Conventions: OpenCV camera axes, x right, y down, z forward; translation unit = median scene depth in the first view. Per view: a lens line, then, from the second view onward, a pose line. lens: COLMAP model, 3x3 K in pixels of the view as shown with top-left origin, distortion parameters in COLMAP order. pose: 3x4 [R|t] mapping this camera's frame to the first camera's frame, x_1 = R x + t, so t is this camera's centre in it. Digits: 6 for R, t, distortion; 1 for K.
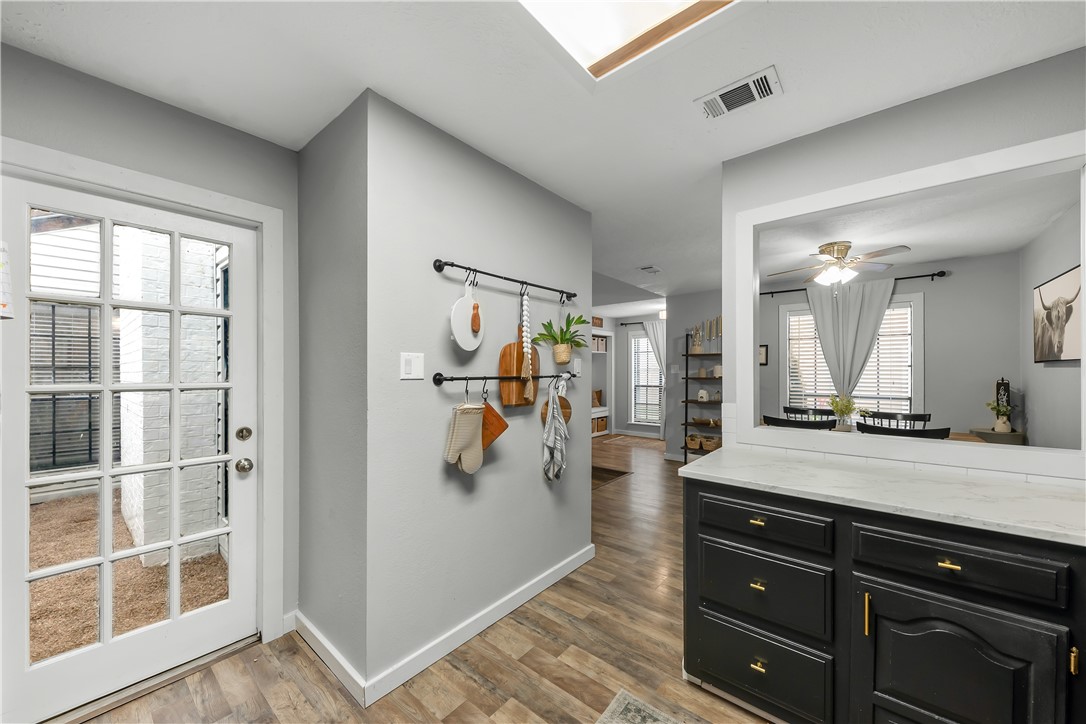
lens RADIAL K [[430.8, 0, 543.0], [0, 430.8, 362.0], [0, 0, 1]] dist [-0.000210, -0.000010]
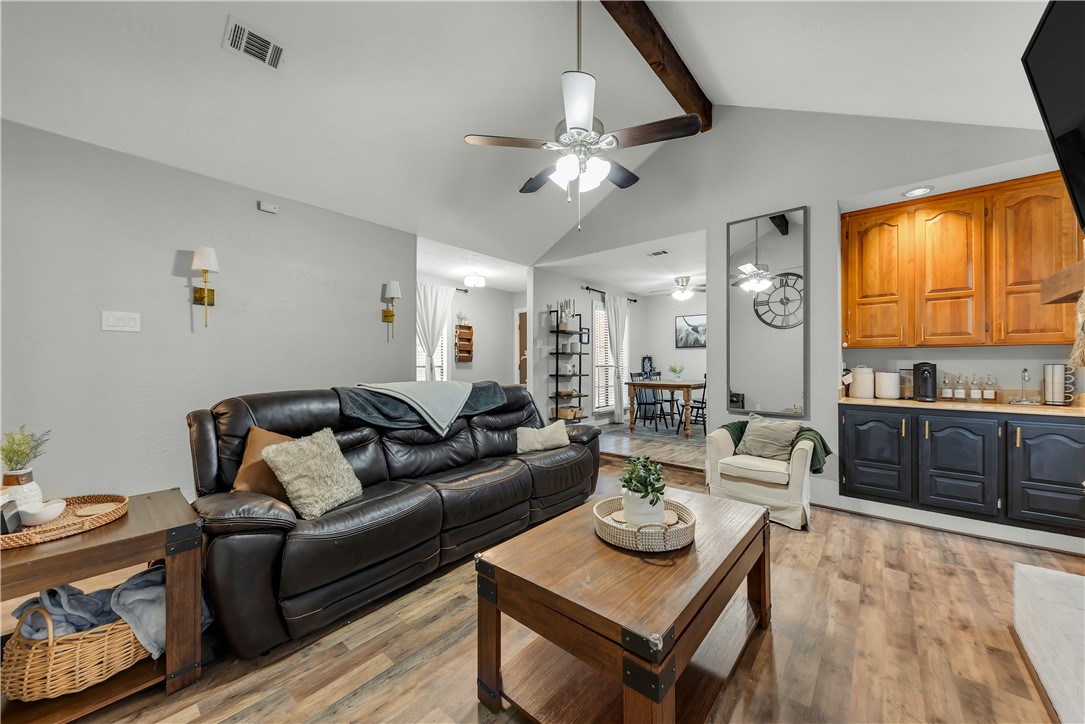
lens RADIAL K [[404.1, 0, 542.5], [0, 404.1, 362.0], [0, 0, 1]] dist [0.000063, 0.000008]
pose [[-0.043416, 0.006600, 0.999035, -0.689415], [-0.018979, 0.999792, -0.007430, 0.072207], [-0.998877, -0.019283, -0.043282, 1.180673]]
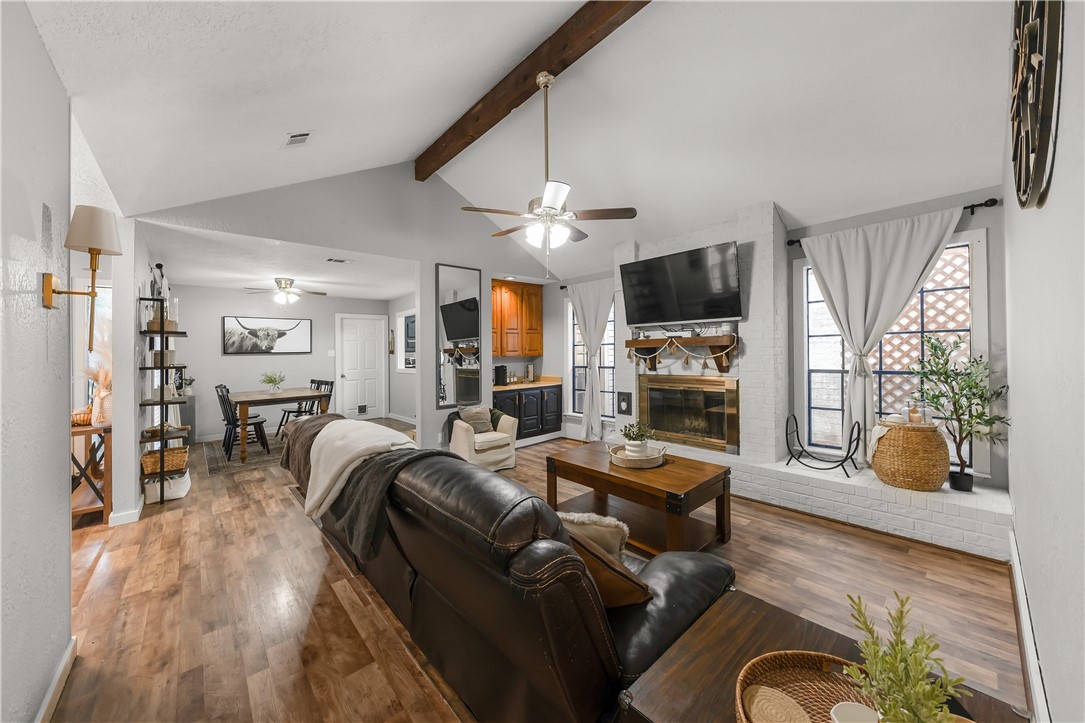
lens RADIAL K [[383.9, 0, 542.5], [0, 383.9, 361.5], [0, 0, 1]] dist [0.000149, 0.000016]
pose [[-0.994838, 0.024516, 0.098469, -0.312870], [0.025304, 0.999657, 0.006767, 0.039951], [-0.098269, 0.009224, -0.995117, 1.688605]]
